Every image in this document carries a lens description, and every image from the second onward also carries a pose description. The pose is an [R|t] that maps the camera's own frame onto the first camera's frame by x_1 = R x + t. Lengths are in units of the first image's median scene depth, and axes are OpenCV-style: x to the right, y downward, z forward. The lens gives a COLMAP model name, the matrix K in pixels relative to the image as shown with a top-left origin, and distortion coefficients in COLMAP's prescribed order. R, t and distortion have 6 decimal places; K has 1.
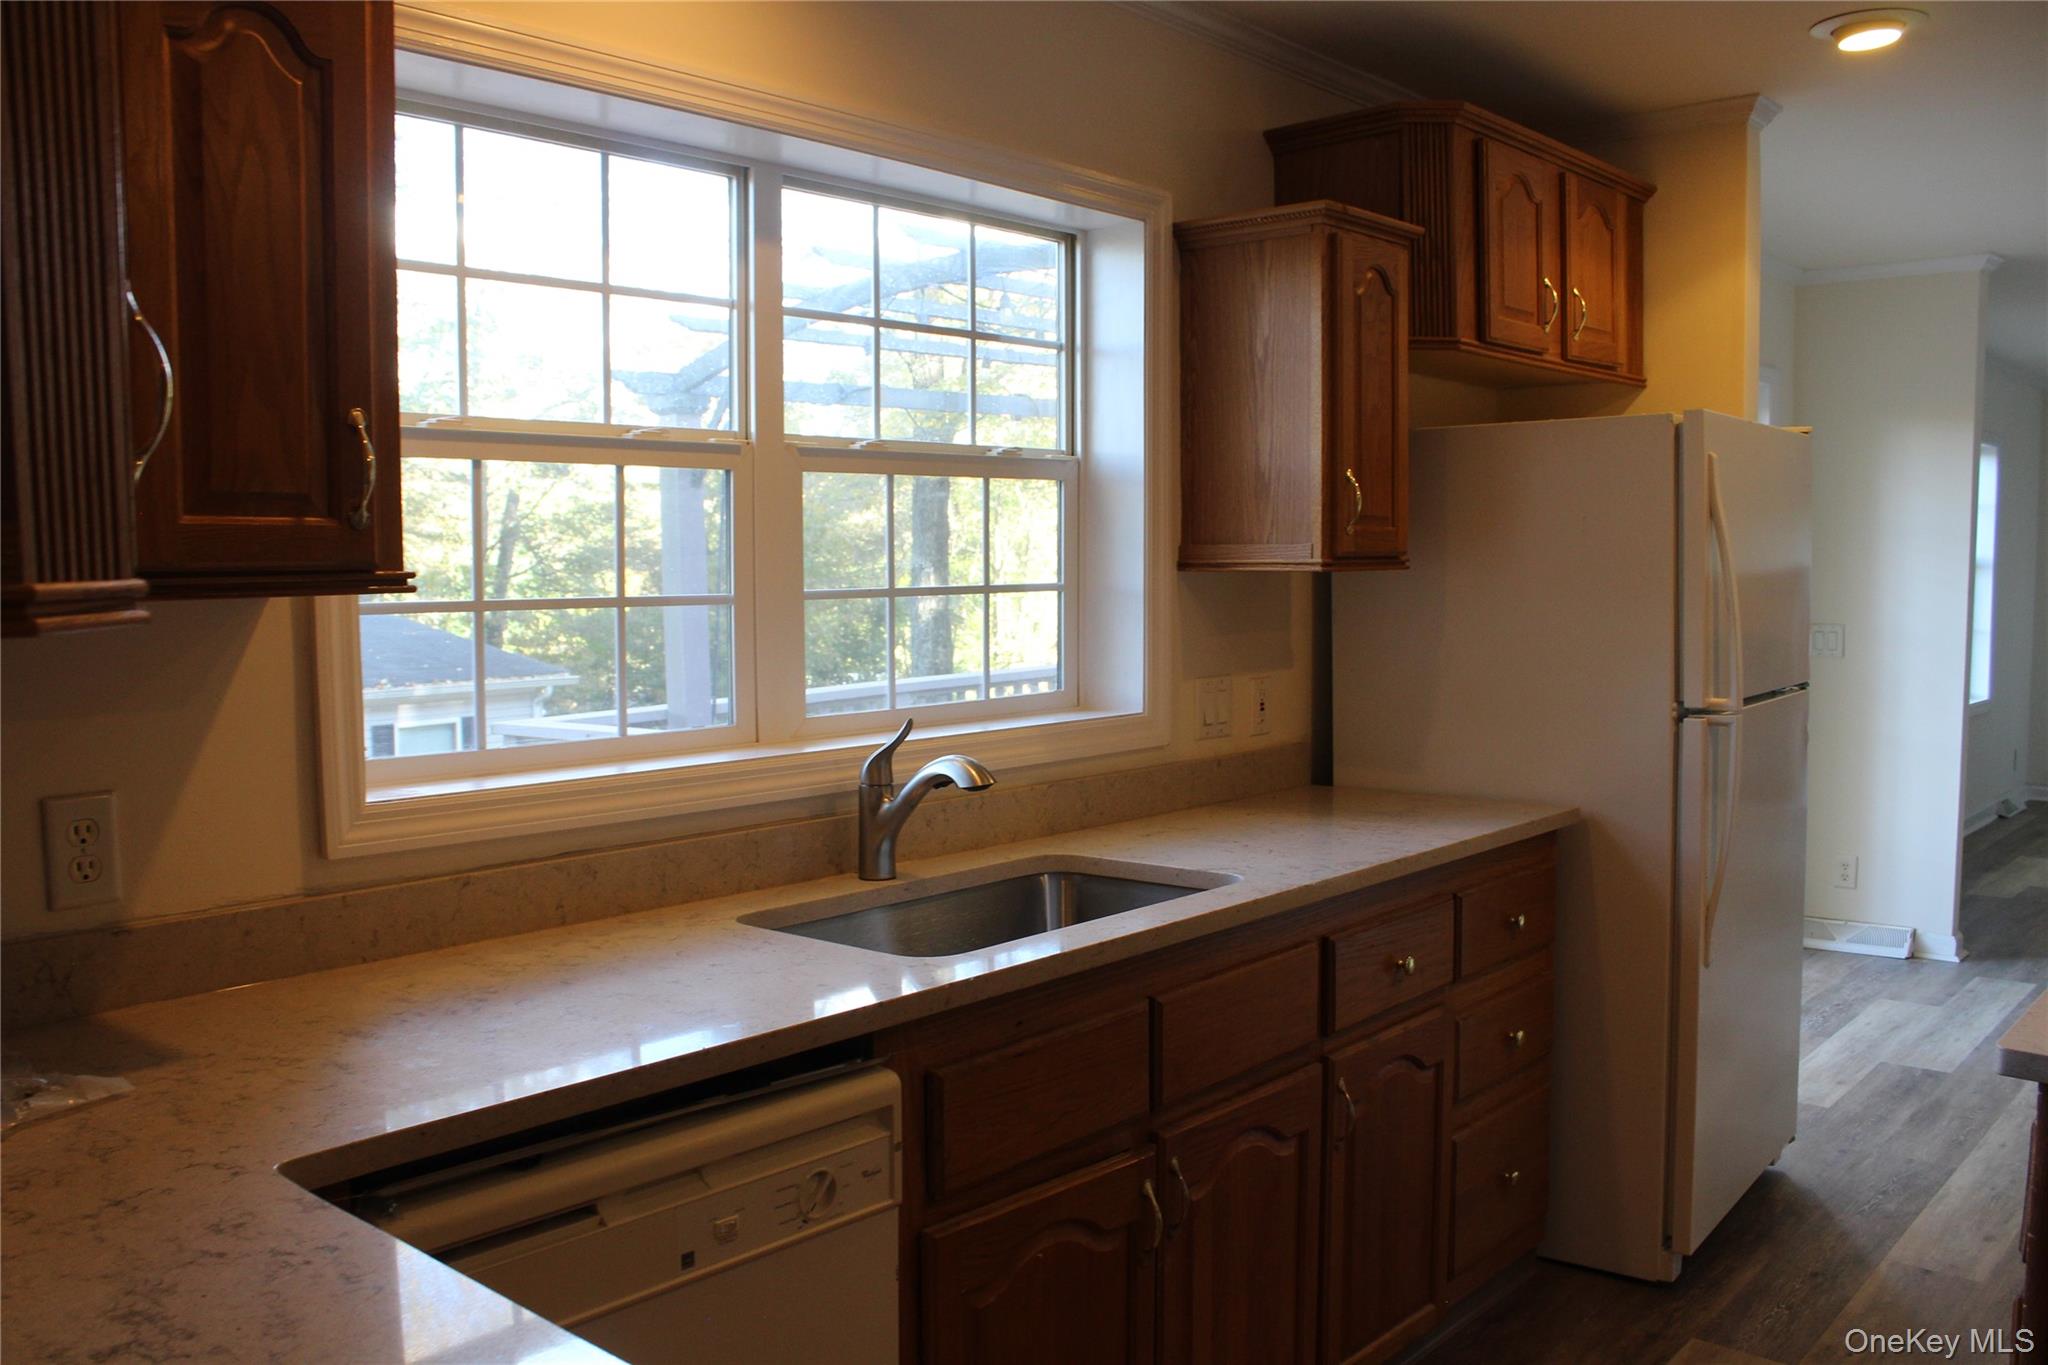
lens RADIAL K [[1709.2, 0, 1015.1], [0, 1709.2, 699.0], [0, 0, 1]] dist [-0.158626, 0.139949]
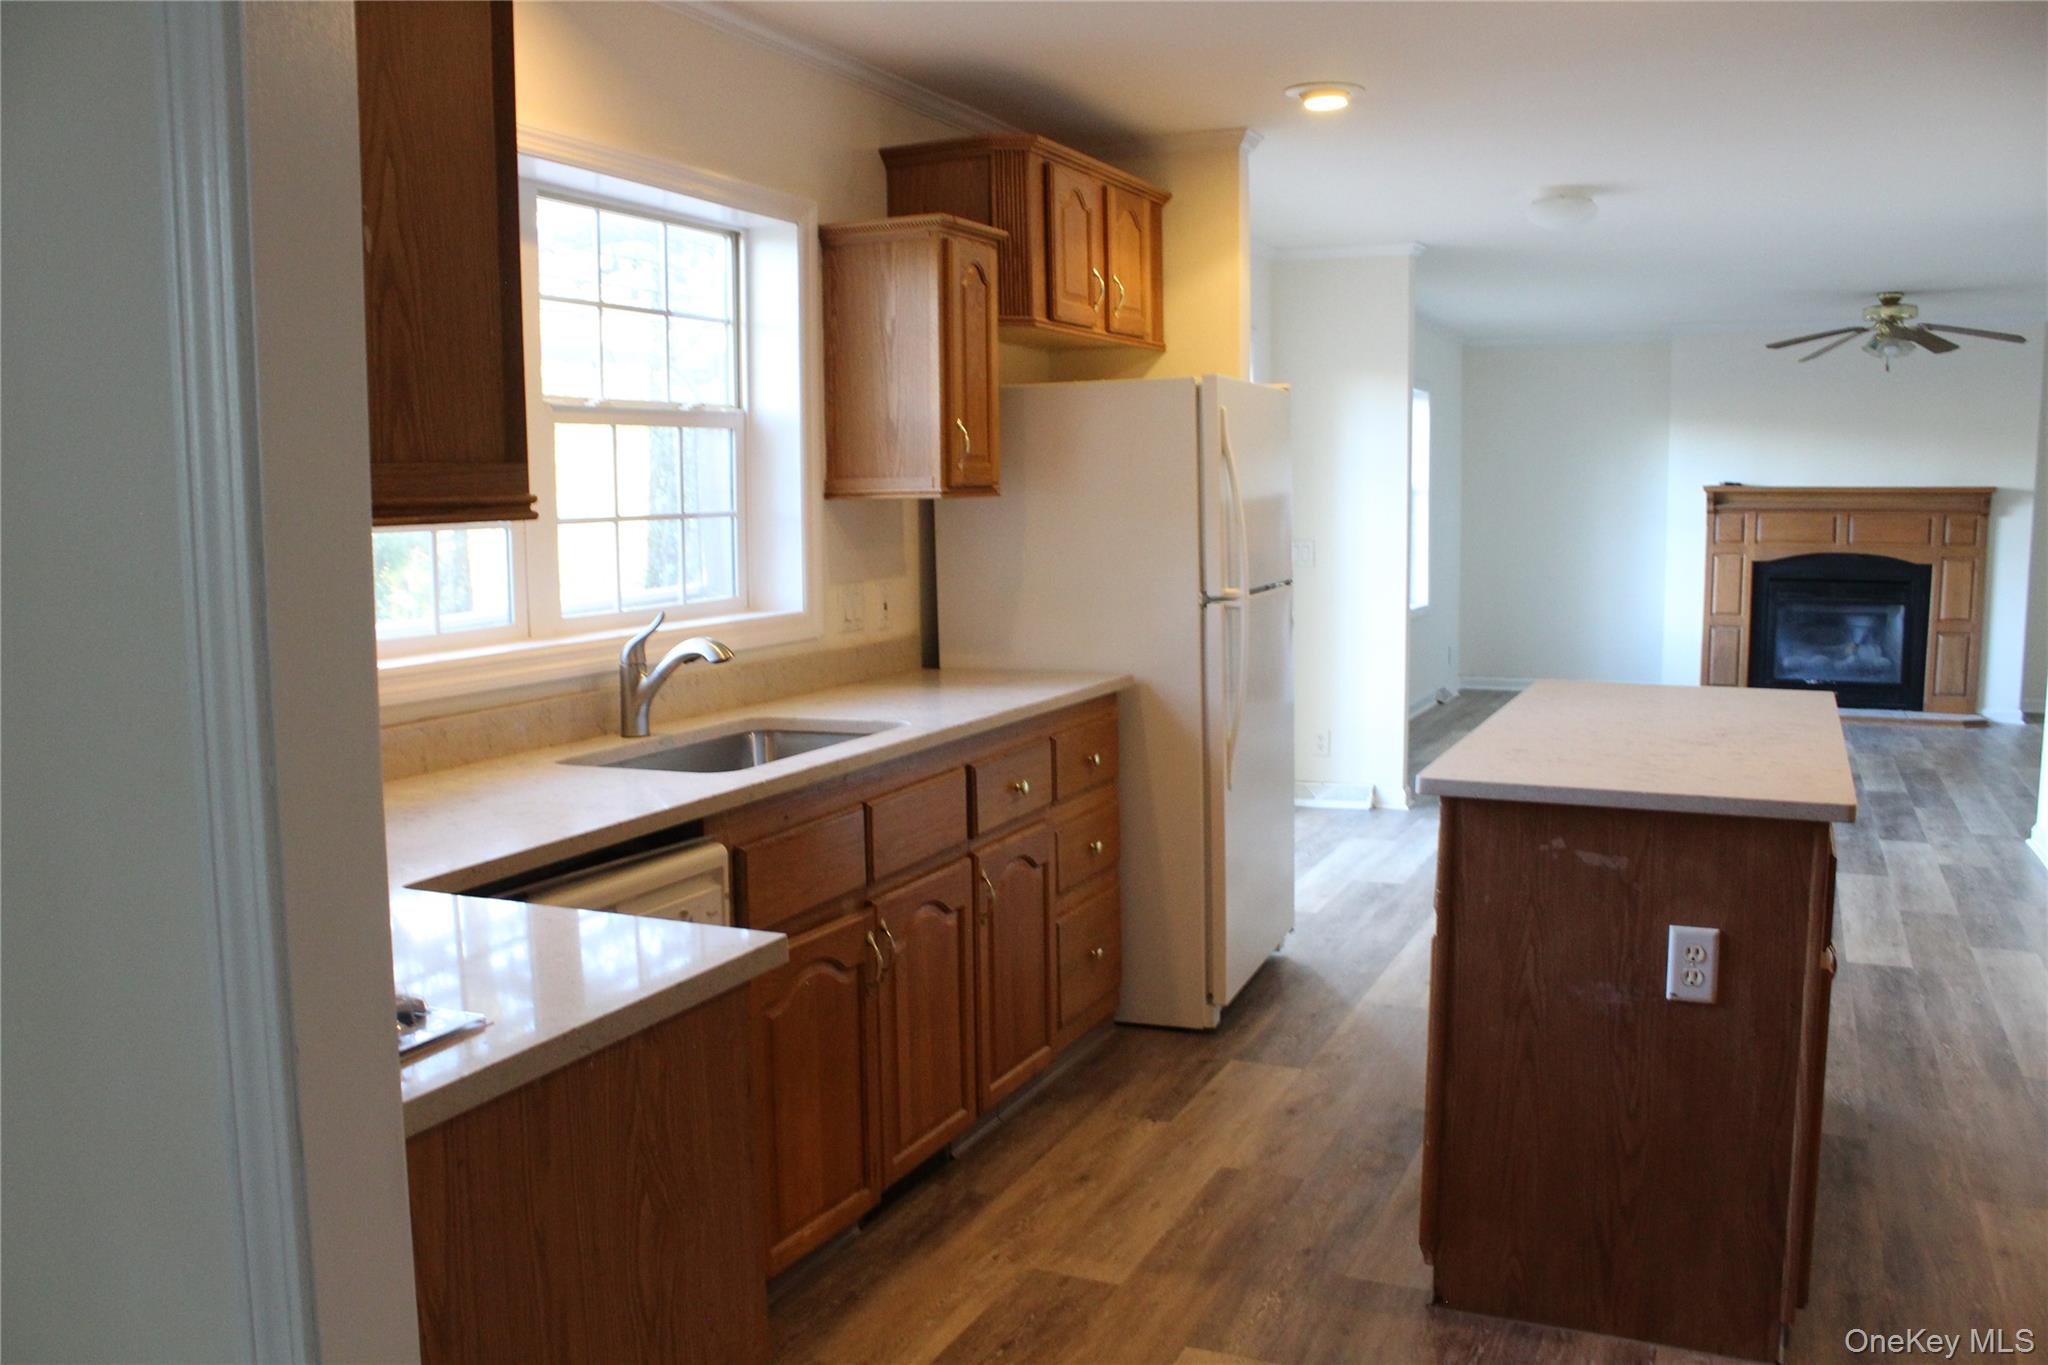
lens RADIAL K [[1709.2, 0, 1010.2], [0, 1709.2, 690.4], [0, 0, 1]] dist [-0.158626, 0.139949]
pose [[0.957983, -0.039769, 0.284055, -0.140670], [0.030772, 0.998875, 0.036069, 0.025819], [-0.285170, -0.025812, 0.958129, -0.263627]]
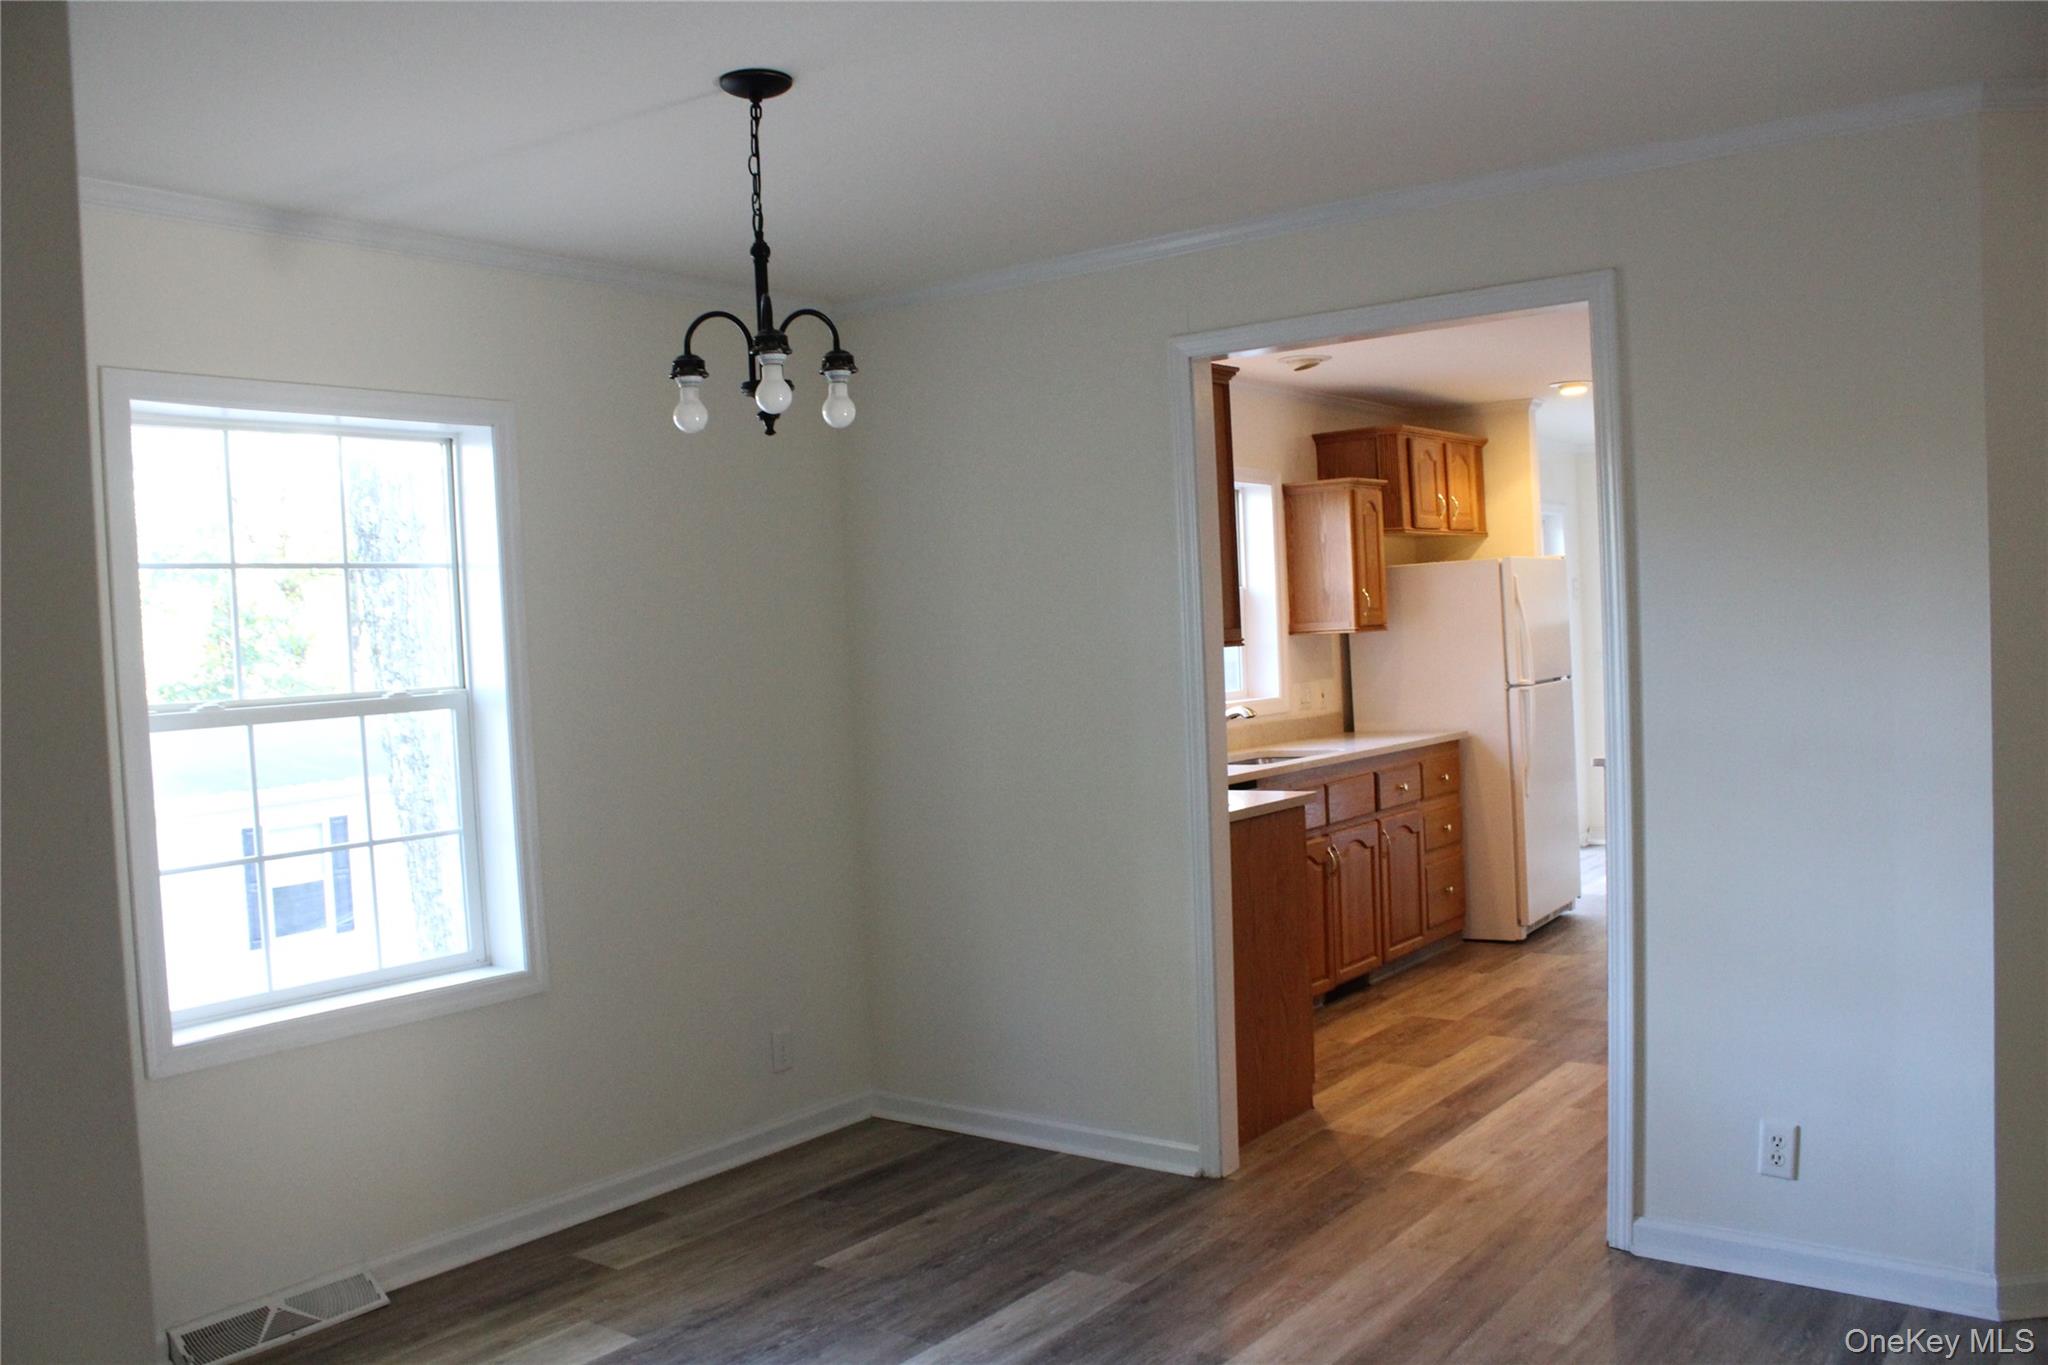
lens RADIAL K [[1709.2, 0, 1012.0], [0, 1709.2, 692.1], [0, 0, 1]] dist [-0.158626, 0.139949]
pose [[0.996616, -0.043557, 0.069707, -0.443824], [0.046742, 0.997905, -0.044735, 0.086756], [-0.067612, 0.047842, 0.996564, -1.262757]]
